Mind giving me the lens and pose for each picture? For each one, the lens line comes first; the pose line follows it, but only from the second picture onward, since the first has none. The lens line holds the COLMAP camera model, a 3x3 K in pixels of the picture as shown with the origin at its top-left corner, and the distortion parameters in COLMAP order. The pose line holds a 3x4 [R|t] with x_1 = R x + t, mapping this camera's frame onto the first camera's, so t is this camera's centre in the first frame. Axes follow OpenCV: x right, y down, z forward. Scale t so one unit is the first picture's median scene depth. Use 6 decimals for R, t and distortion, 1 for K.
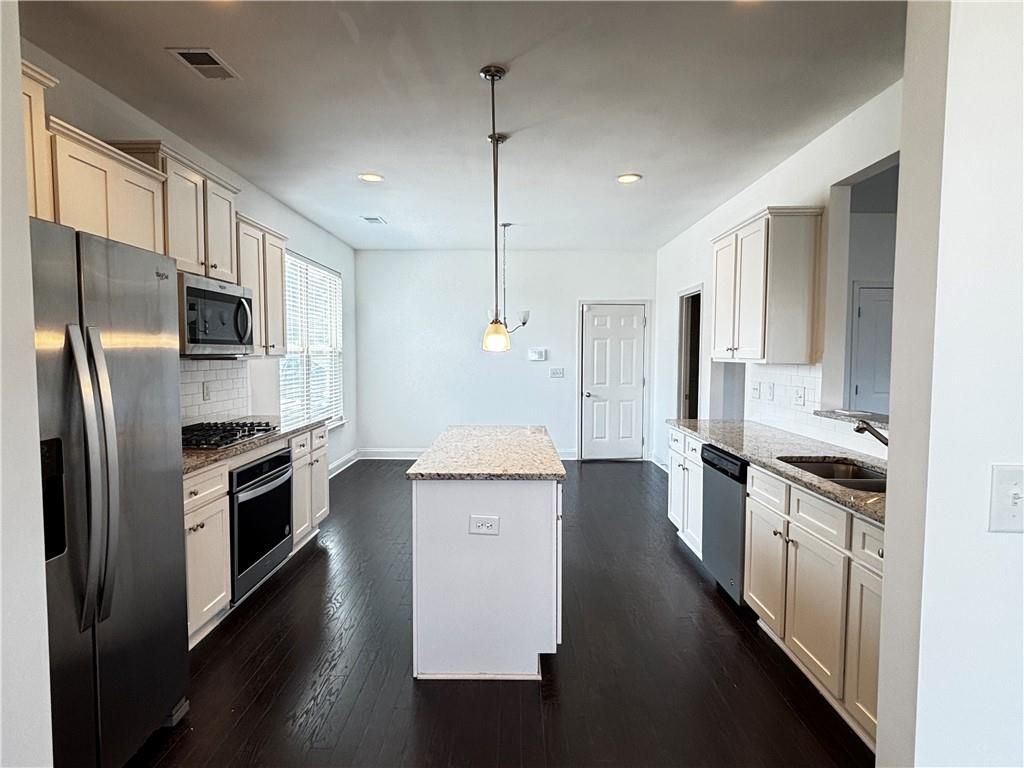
lens RADIAL K [[540.3, 0, 513.3], [0, 540.3, 383.1], [0, 0, 1]] dist [0.044759, 0.000845]
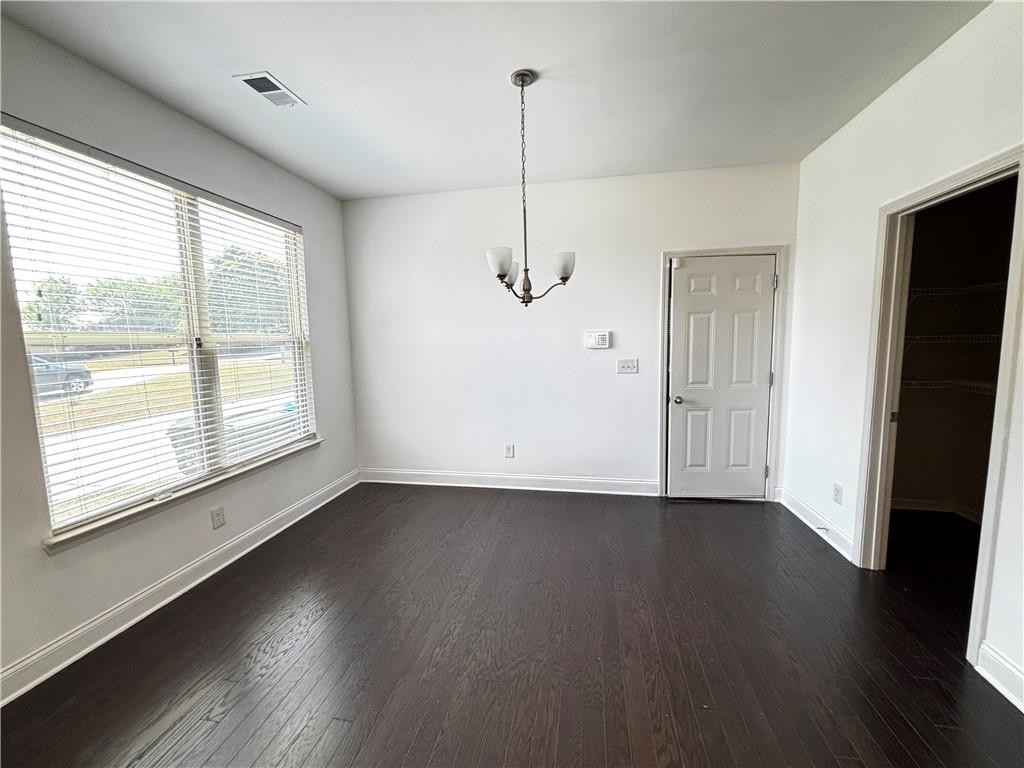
lens RADIAL K [[411.0, 0, 511.4], [0, 411.0, 385.2], [0, 0, 1]] dist [0.001175, 0.000039]
pose [[0.982241, -0.001315, -0.187621, 0.034966], [0.012132, 0.998328, 0.056516, -0.026558], [0.187233, -0.057789, 0.980614, 0.483678]]
